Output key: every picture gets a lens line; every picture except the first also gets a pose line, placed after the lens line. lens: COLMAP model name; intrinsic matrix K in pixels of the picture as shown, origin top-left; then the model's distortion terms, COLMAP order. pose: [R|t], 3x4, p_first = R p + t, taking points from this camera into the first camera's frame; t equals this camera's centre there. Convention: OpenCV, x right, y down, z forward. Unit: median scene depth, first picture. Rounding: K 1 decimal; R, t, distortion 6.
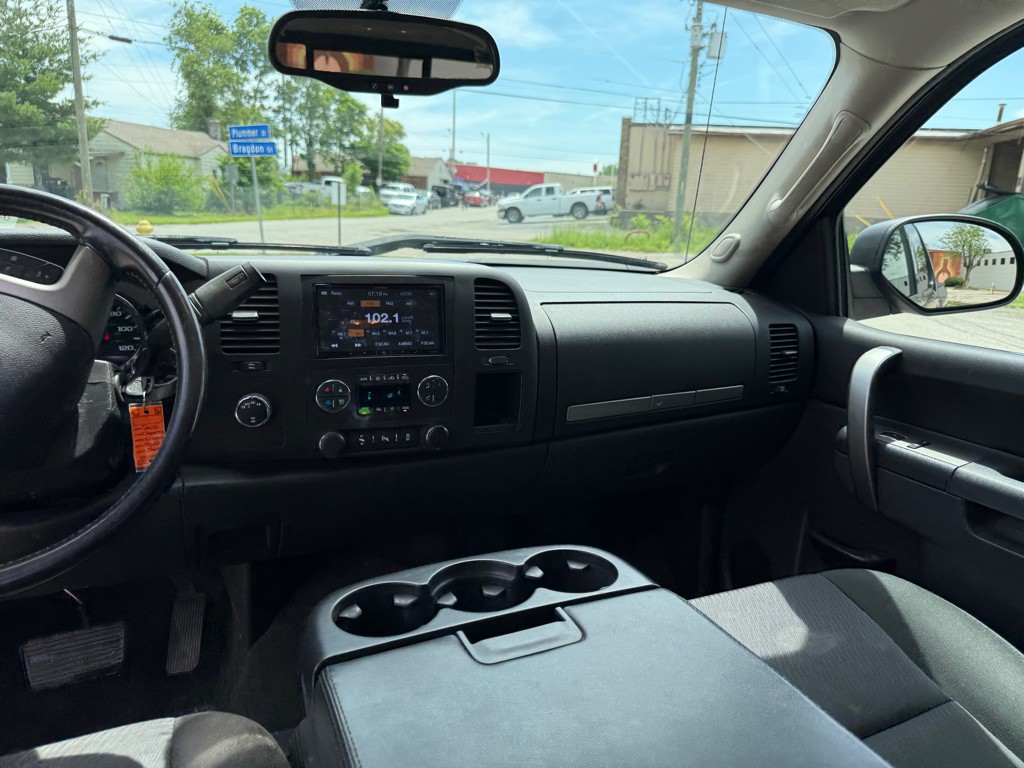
lens RADIAL K [[733.1, 0, 511.4], [0, 733.1, 389.1], [0, 0, 1]] dist [0.025004, -0.026862]
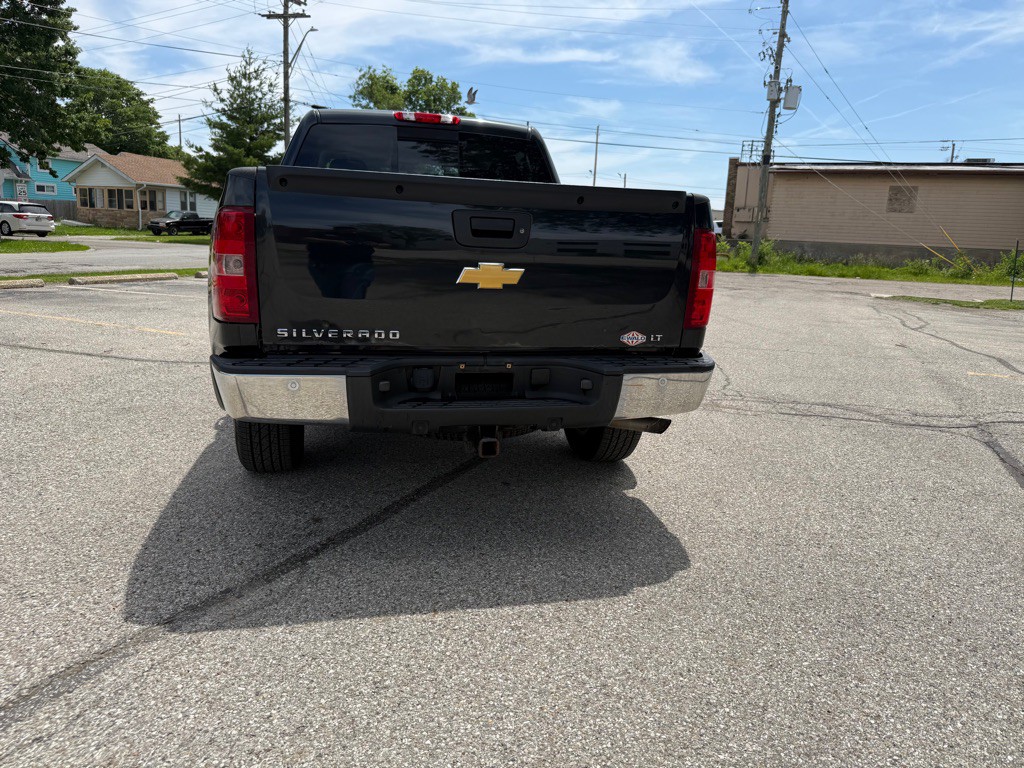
lens RADIAL K [[746.1, 0, 524.0], [0, 746.1, 394.9], [0, 0, 1]] dist [0.001582, -0.006450]
pose [[0.981625, 0.041135, -0.186333, 0.072992], [-0.049418, 0.997976, -0.040029, 0.054377], [0.184309, 0.048501, 0.981671, -0.163166]]
